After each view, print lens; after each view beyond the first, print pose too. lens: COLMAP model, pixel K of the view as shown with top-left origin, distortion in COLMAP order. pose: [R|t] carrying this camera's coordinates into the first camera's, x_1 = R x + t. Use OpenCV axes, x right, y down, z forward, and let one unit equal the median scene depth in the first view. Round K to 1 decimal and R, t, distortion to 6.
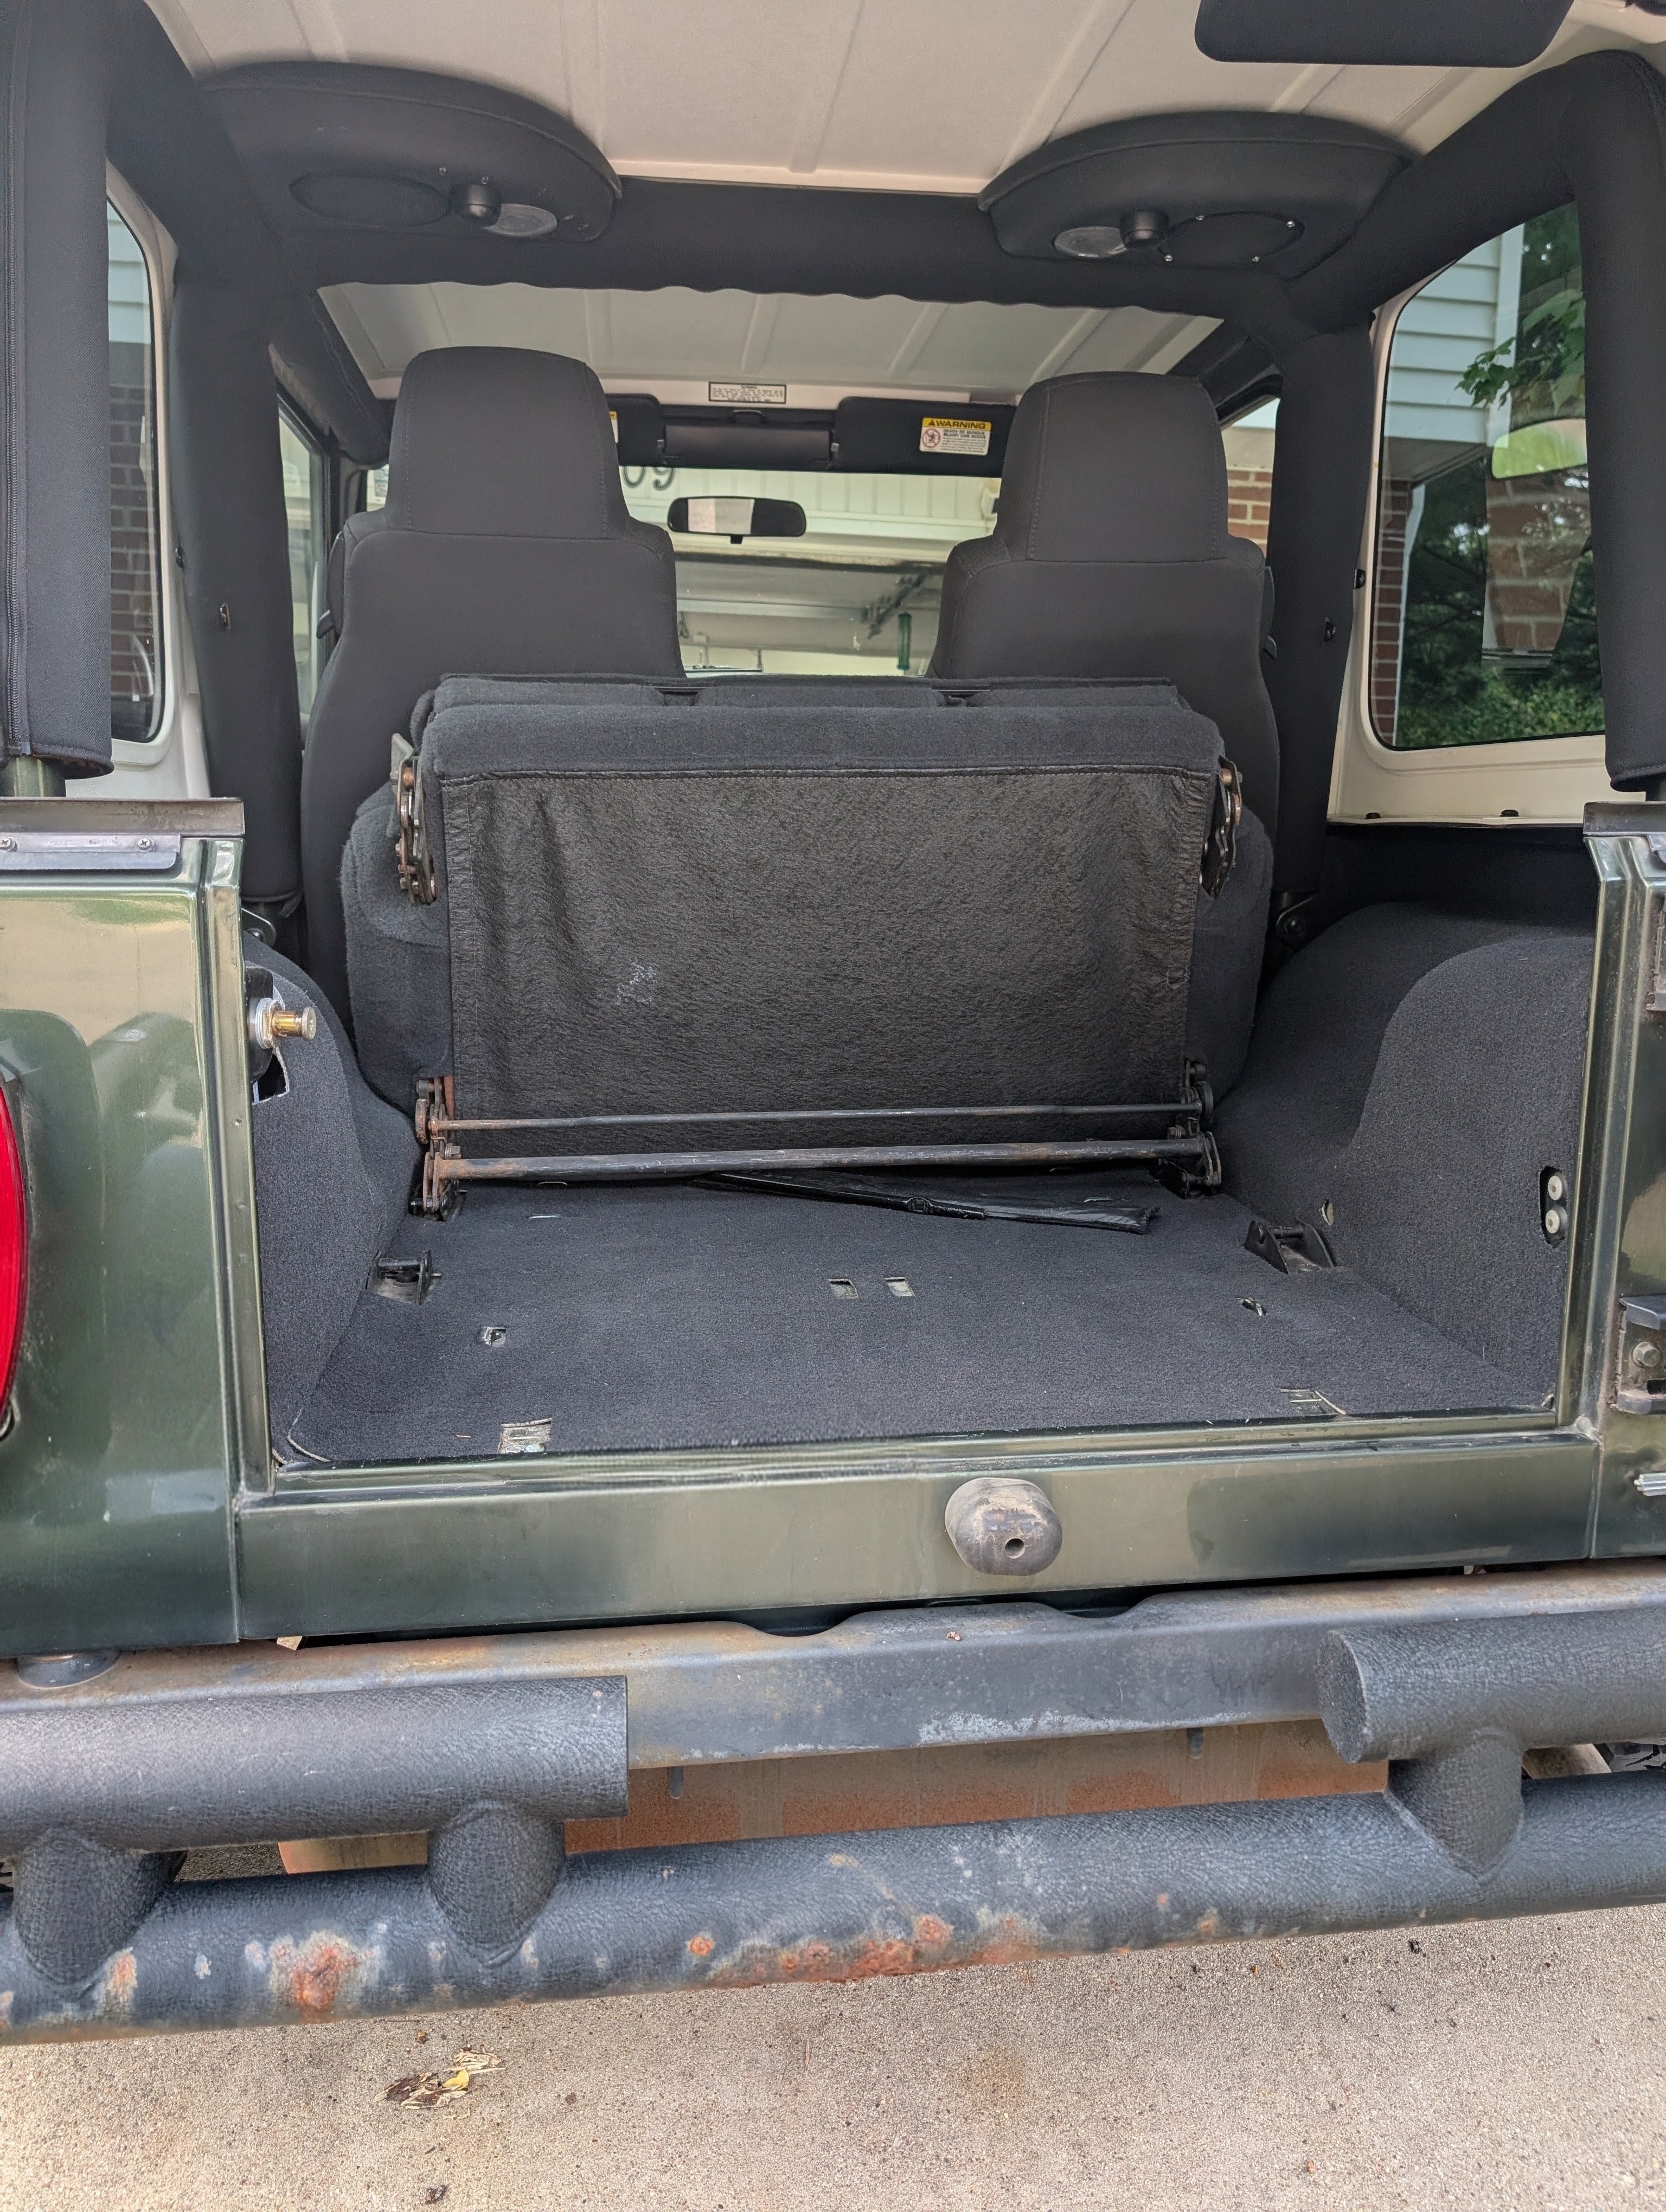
lens RADIAL K [[1566.7, 0, 835.8], [0, 1566.7, 1085.7], [0, 0, 1]] dist [0.003103, -0.008298]
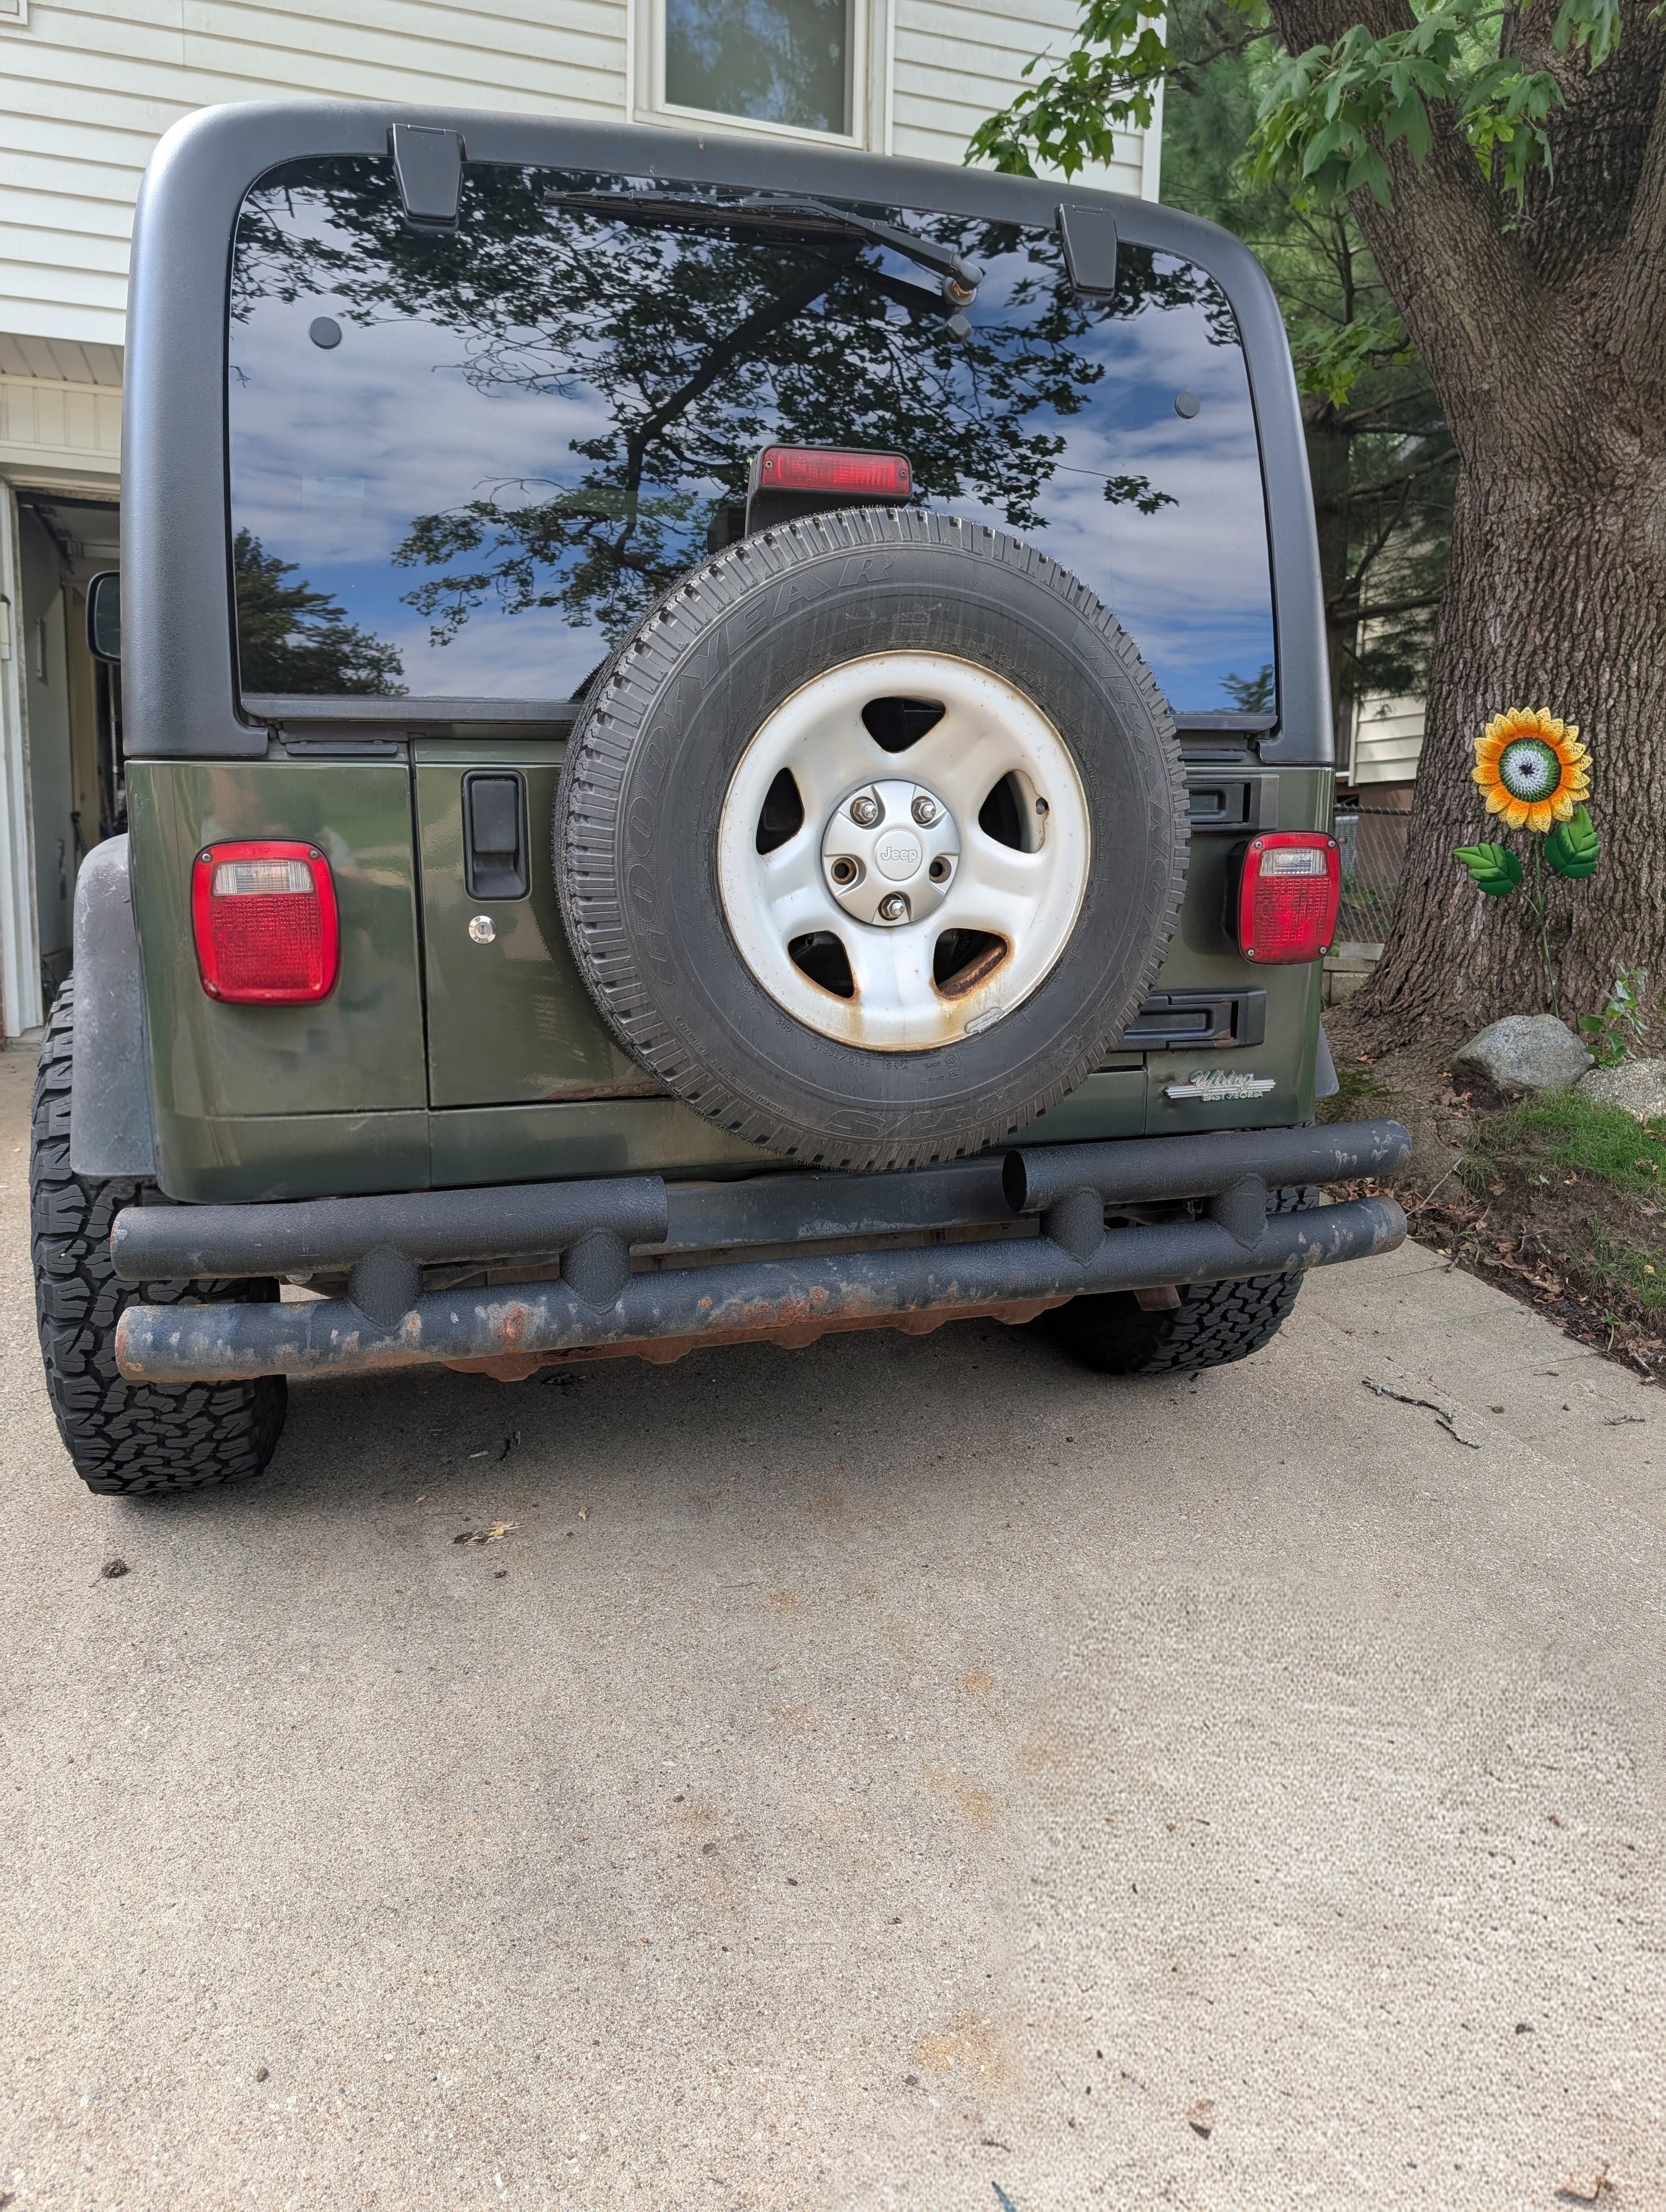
lens RADIAL K [[1566.7, 0, 825.8], [0, 1566.7, 1117.4], [0, 0, 1]] dist [0.003103, -0.008298]
pose [[0.983167, -0.034791, 0.179366, -0.236883], [0.027756, 0.998749, 0.041585, 0.199935], [-0.180589, -0.035907, 0.982903, -0.801749]]
